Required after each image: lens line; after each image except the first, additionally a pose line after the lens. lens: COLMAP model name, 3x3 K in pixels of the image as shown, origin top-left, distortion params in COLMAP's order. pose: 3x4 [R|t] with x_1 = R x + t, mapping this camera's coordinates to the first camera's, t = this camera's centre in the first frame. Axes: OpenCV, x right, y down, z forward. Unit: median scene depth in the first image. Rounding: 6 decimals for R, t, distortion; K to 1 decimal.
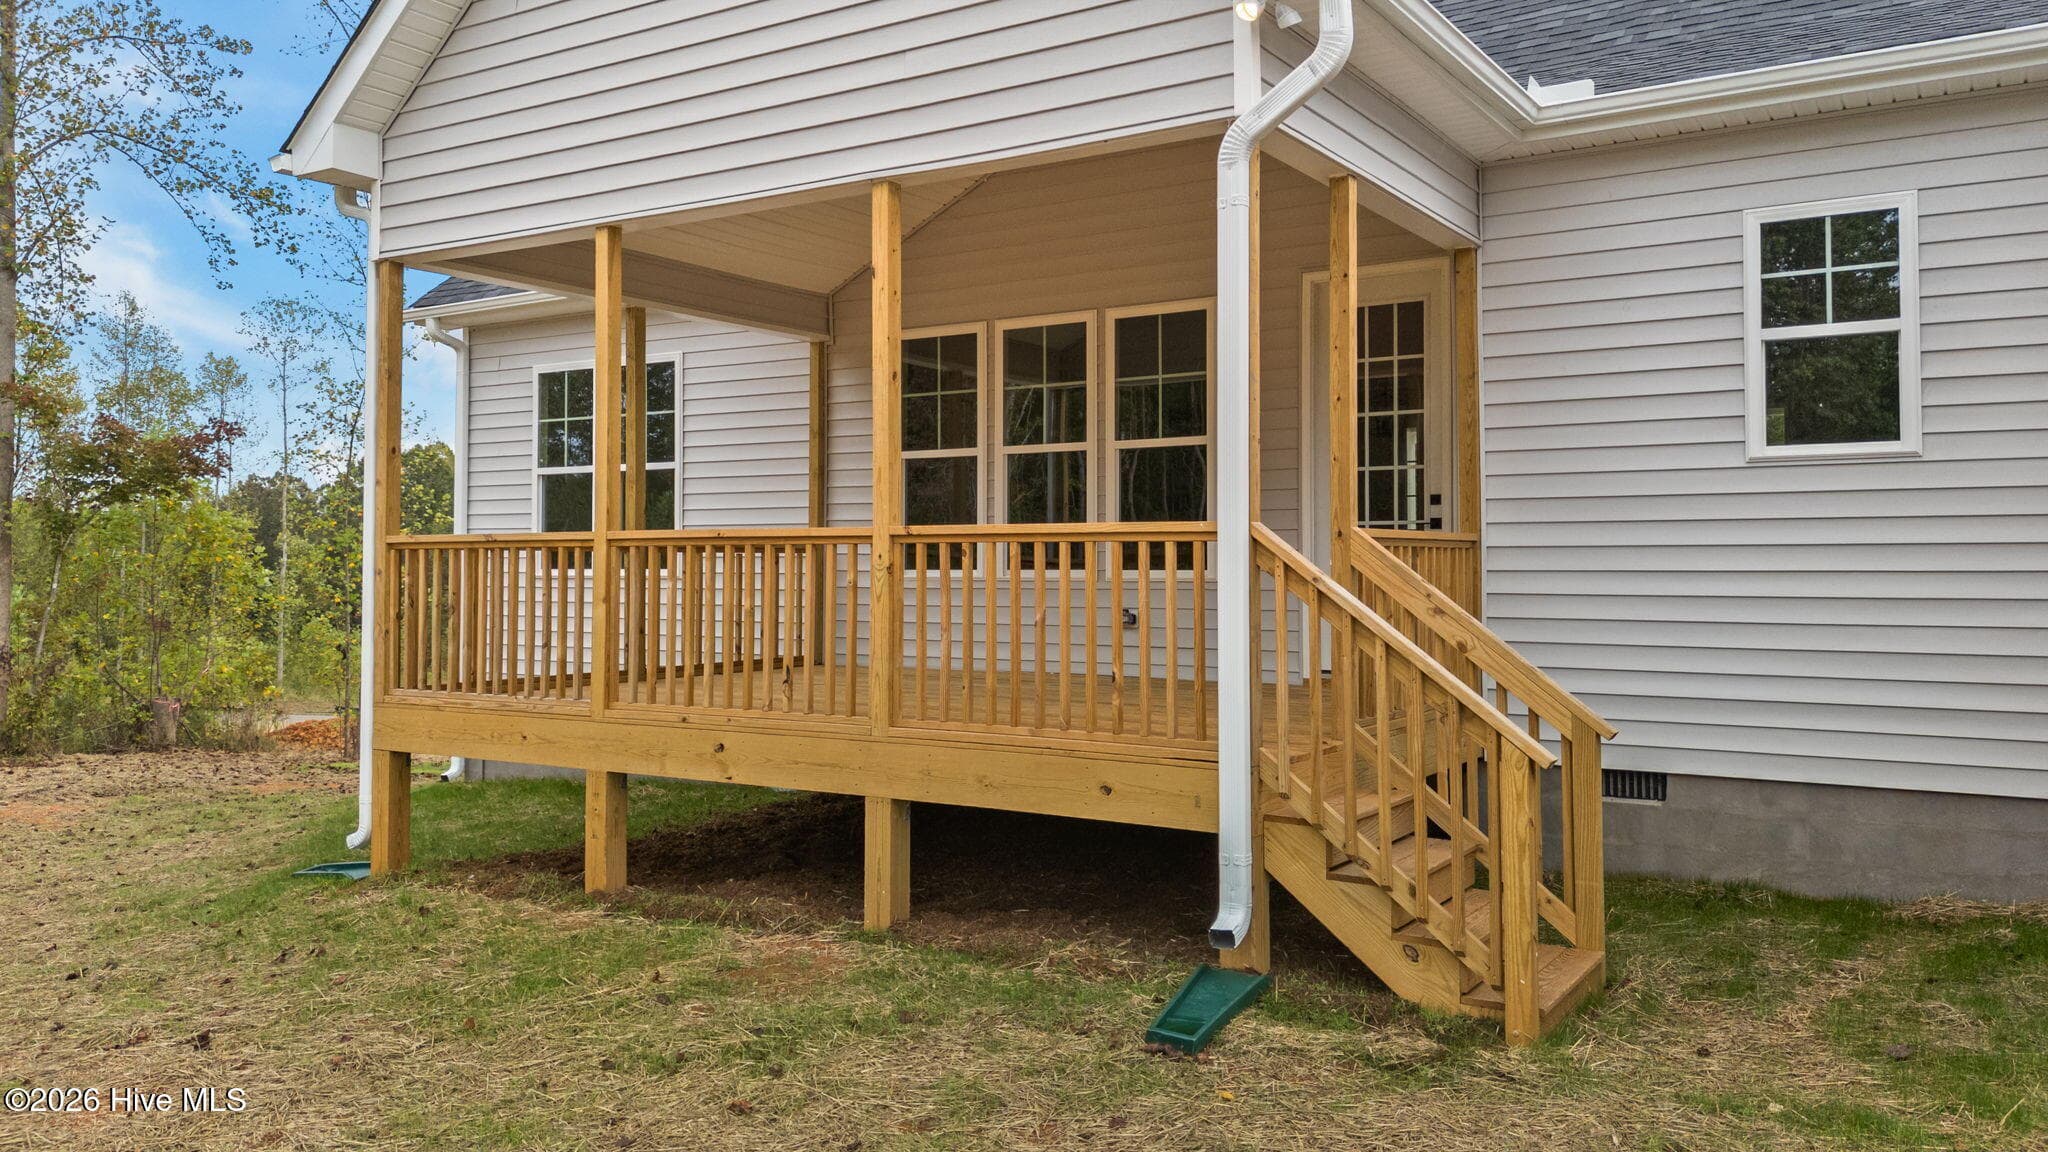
lens RADIAL K [[1578.7, 0, 1003.8], [0, 1578.7, 511.3], [0, 0, 1]] dist [0.029611, -0.030366]
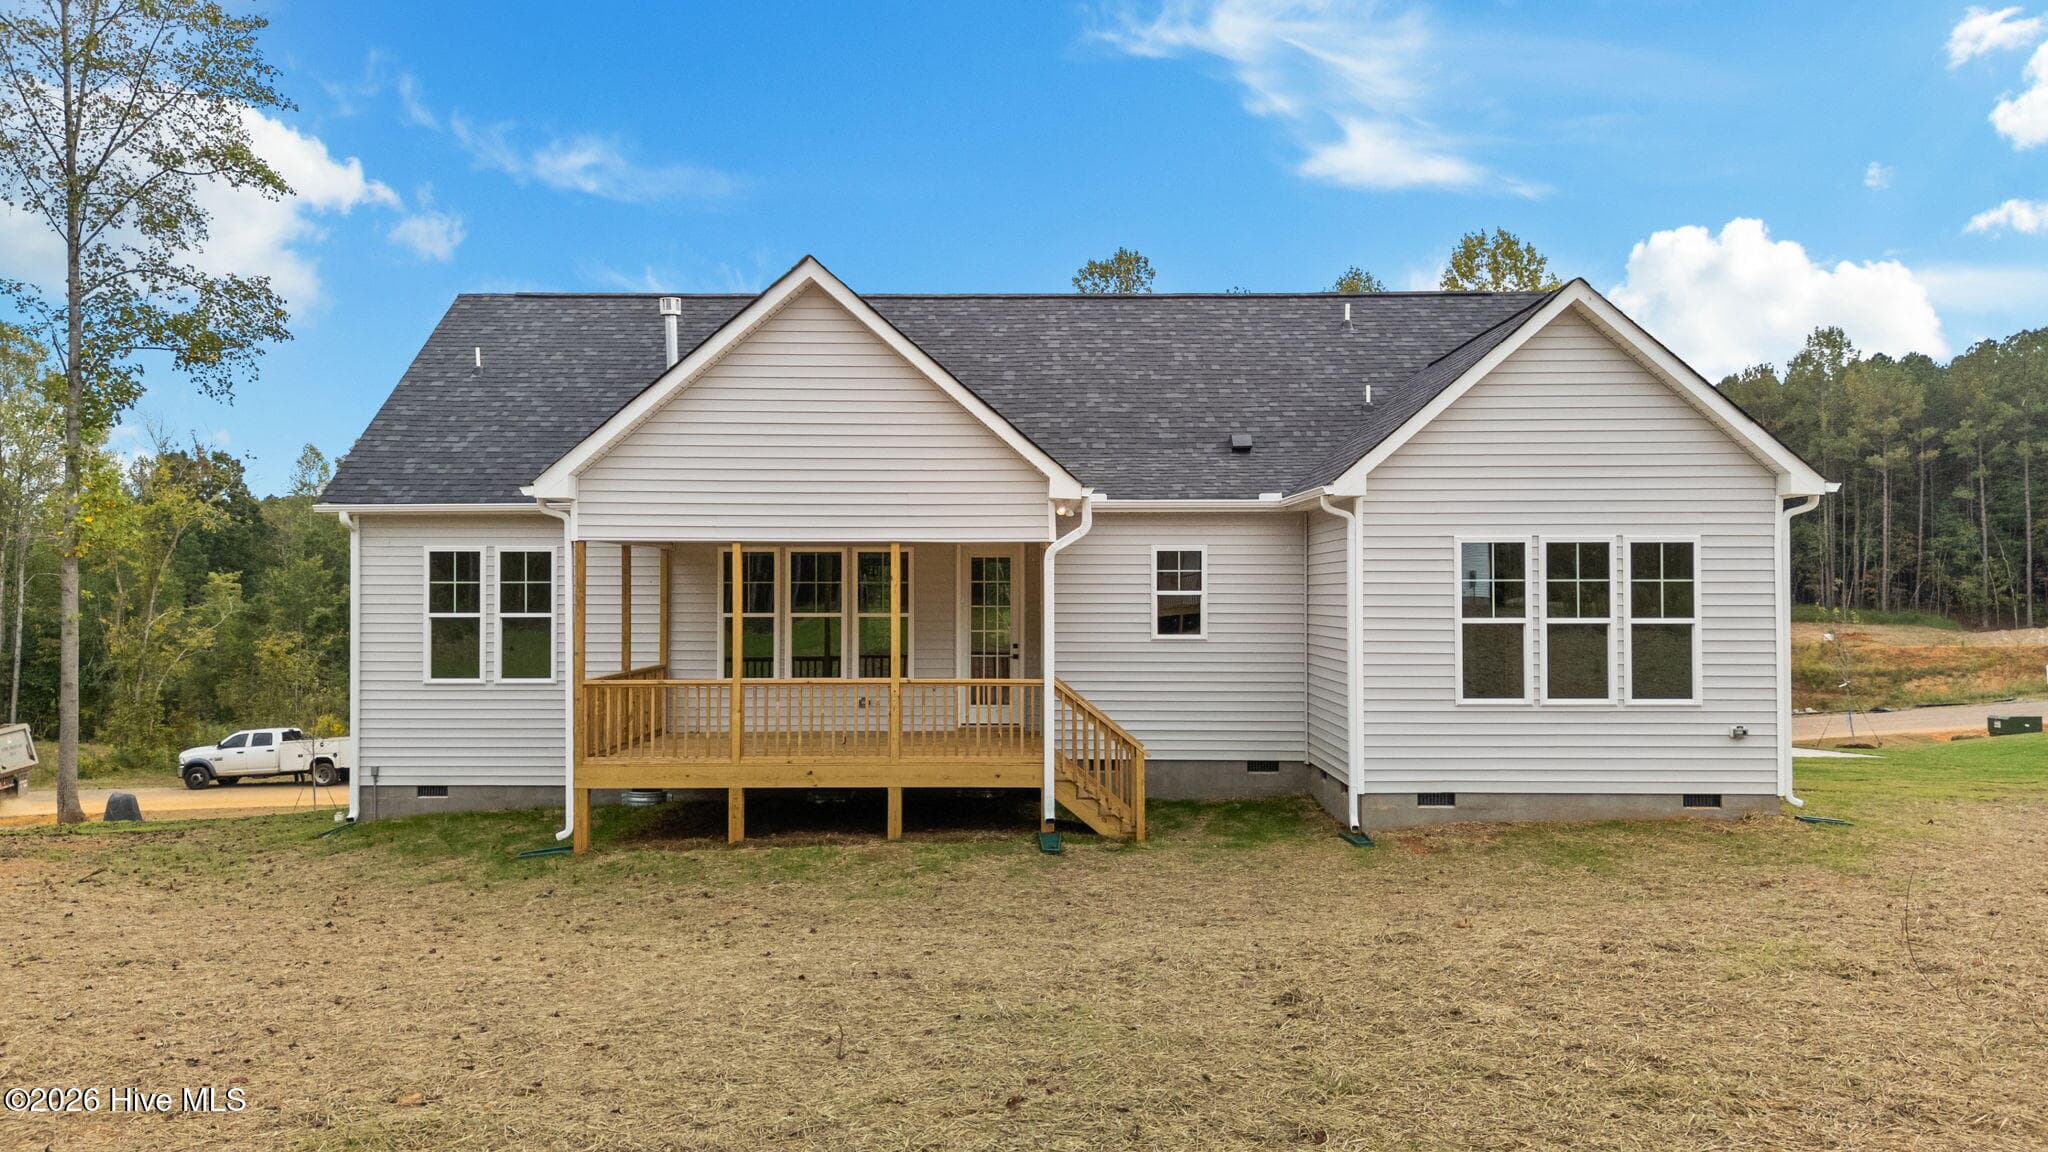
lens RADIAL K [[1564.6, 0, 1021.9], [0, 1564.6, 591.9], [0, 0, 1]] dist [0.002972, -0.033128]
pose [[0.845147, -0.000727, 0.534533, -0.981867], [-0.019984, 0.999257, 0.032954, -0.172523], [-0.534160, -0.038533, 0.844505, -0.961561]]
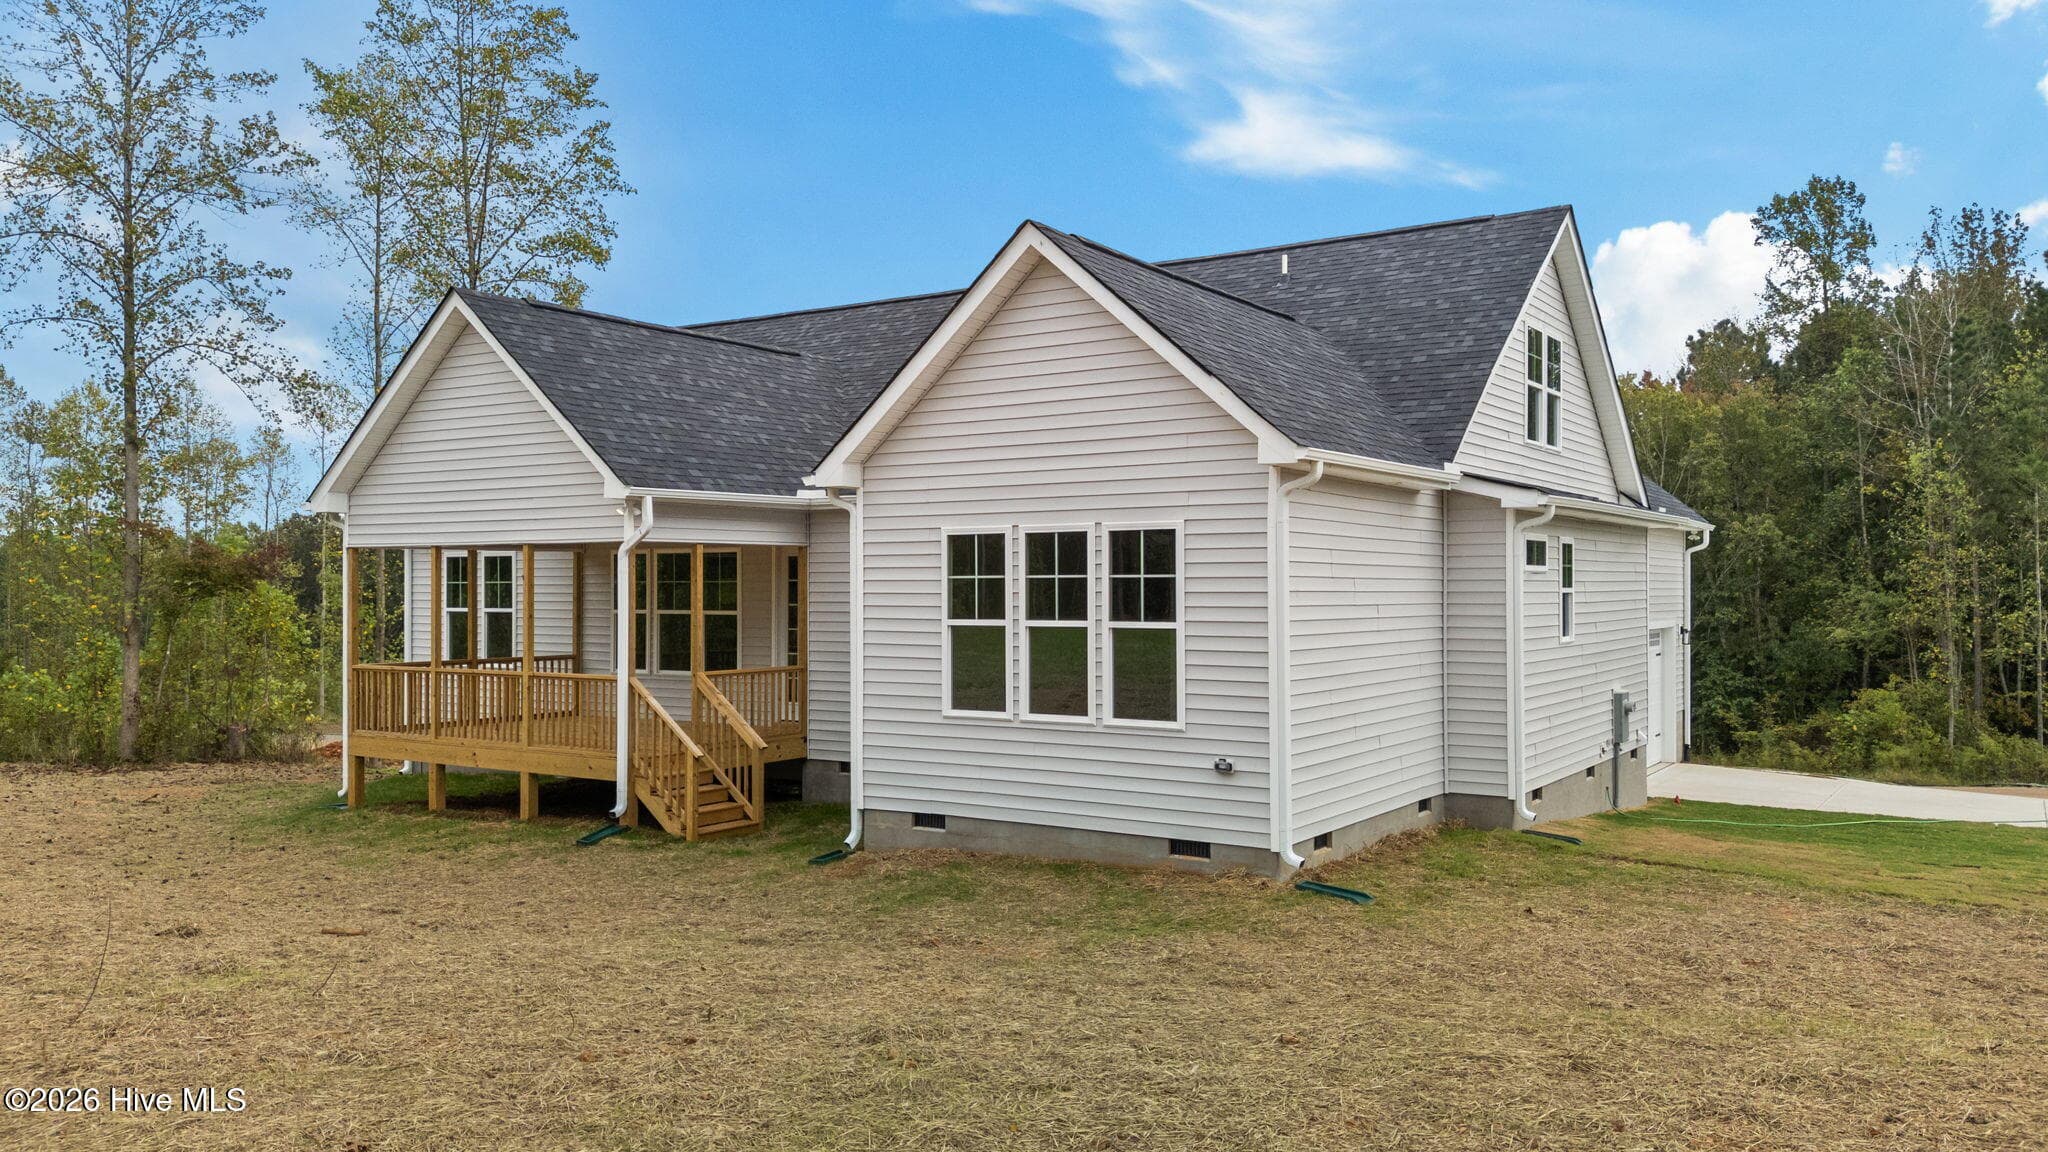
lens RADIAL K [[1578.7, 0, 1038.7], [0, 1578.7, 558.0], [0, 0, 1]] dist [0.029611, -0.030366]
pose [[0.999975, -0.005139, -0.004938, 0.650568], [0.005243, 0.999760, 0.021268, -0.192228], [0.004828, -0.021293, 0.999762, -1.366997]]
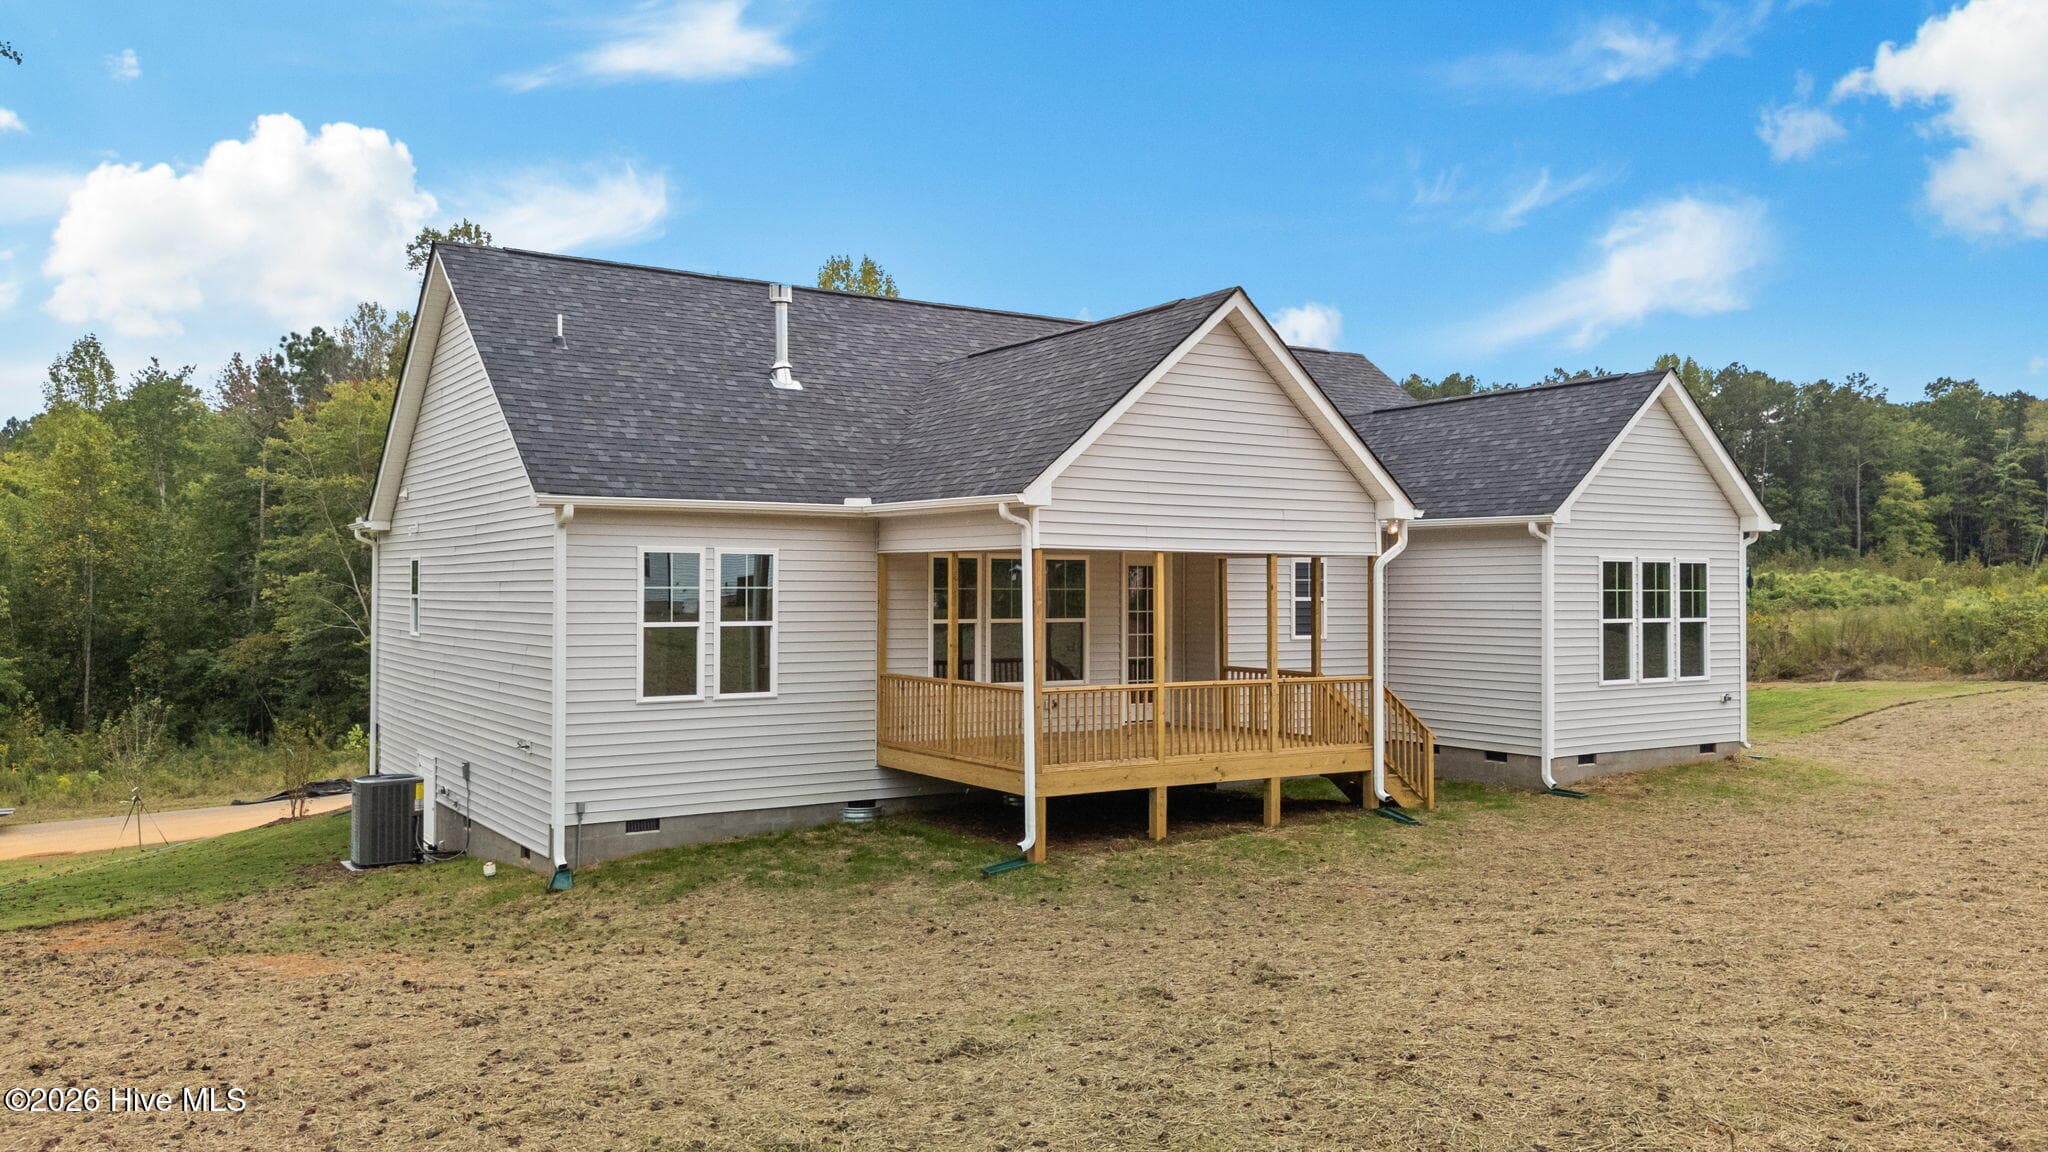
lens RADIAL K [[1564.6, 0, 1021.6], [0, 1564.6, 587.4], [0, 0, 1]] dist [0.002972, -0.033128]
pose [[0.398413, 0.001890, 0.917204, -2.204406], [-0.037243, 0.999207, 0.014118, -0.138283], [-0.916450, -0.039784, 0.398167, 0.257279]]
